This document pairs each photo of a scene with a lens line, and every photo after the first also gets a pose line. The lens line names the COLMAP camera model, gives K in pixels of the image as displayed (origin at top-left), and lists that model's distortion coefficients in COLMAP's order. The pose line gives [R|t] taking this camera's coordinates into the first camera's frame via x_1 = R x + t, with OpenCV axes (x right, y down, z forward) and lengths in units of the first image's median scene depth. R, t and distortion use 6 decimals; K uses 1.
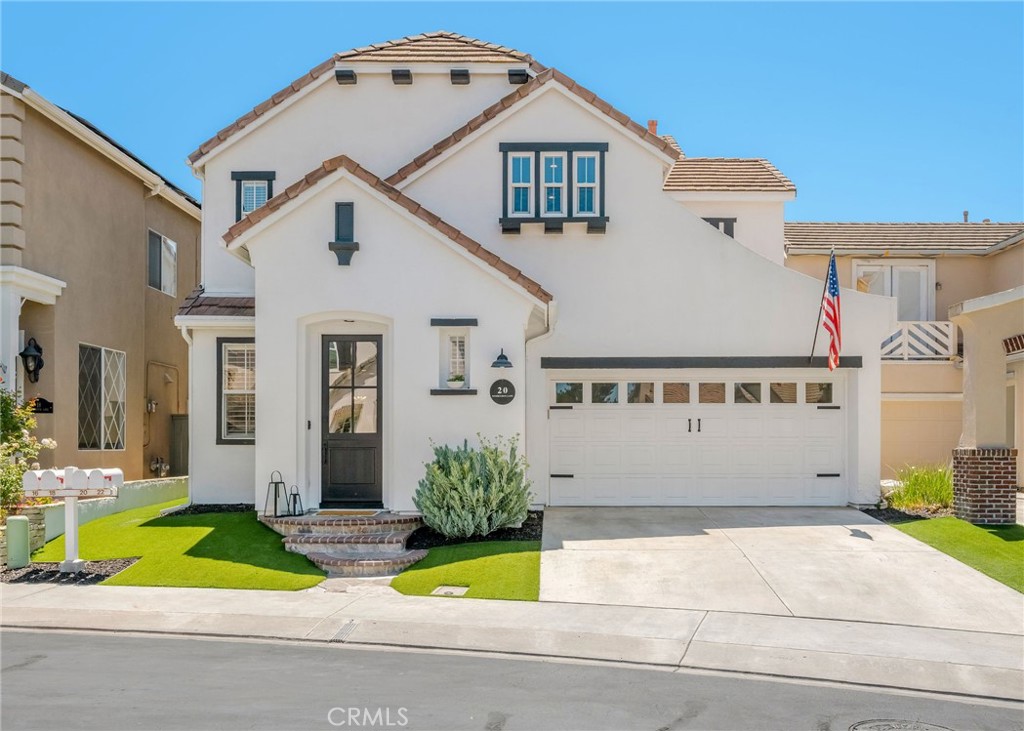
lens RADIAL K [[781.5, 0, 516.9], [0, 781.5, 374.5], [0, 0, 1]] dist [-0.000911, -0.000473]
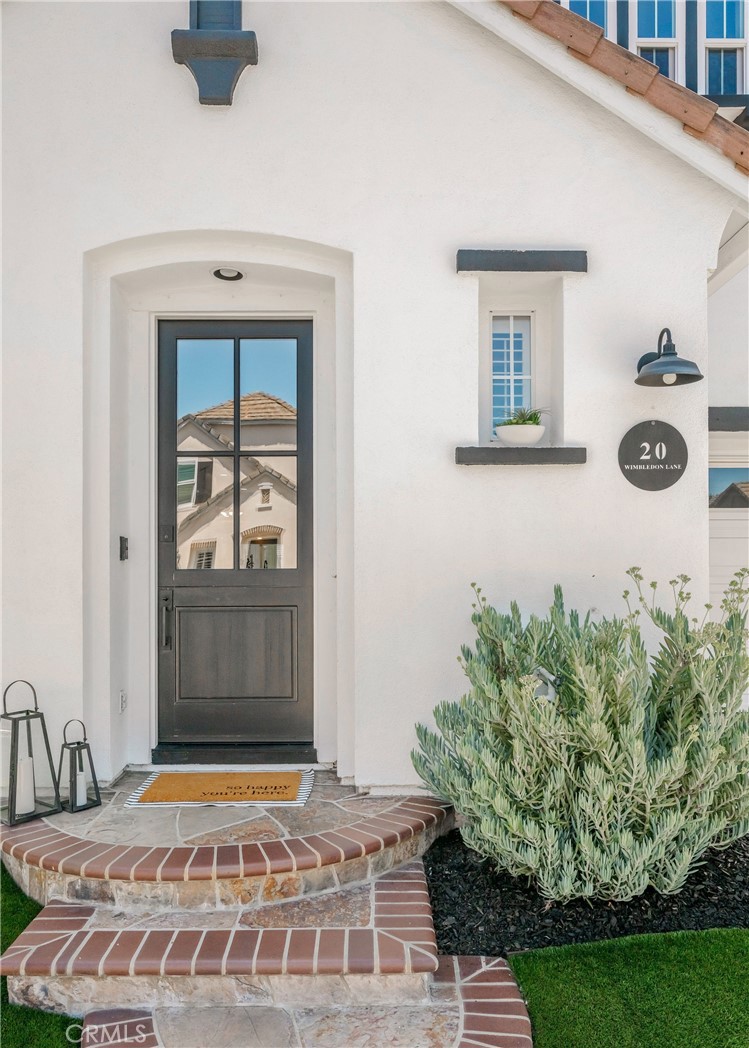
lens RADIAL K [[730.2, 0, 369.2], [0, 730.2, 517.4], [0, 0, 1]] dist [0.006287, 0.001940]
pose [[0.999987, -0.000336, 0.005004, -0.151984], [0.000309, 0.999985, 0.005433, 0.049194], [-0.005006, -0.005431, 0.999973, 0.661369]]
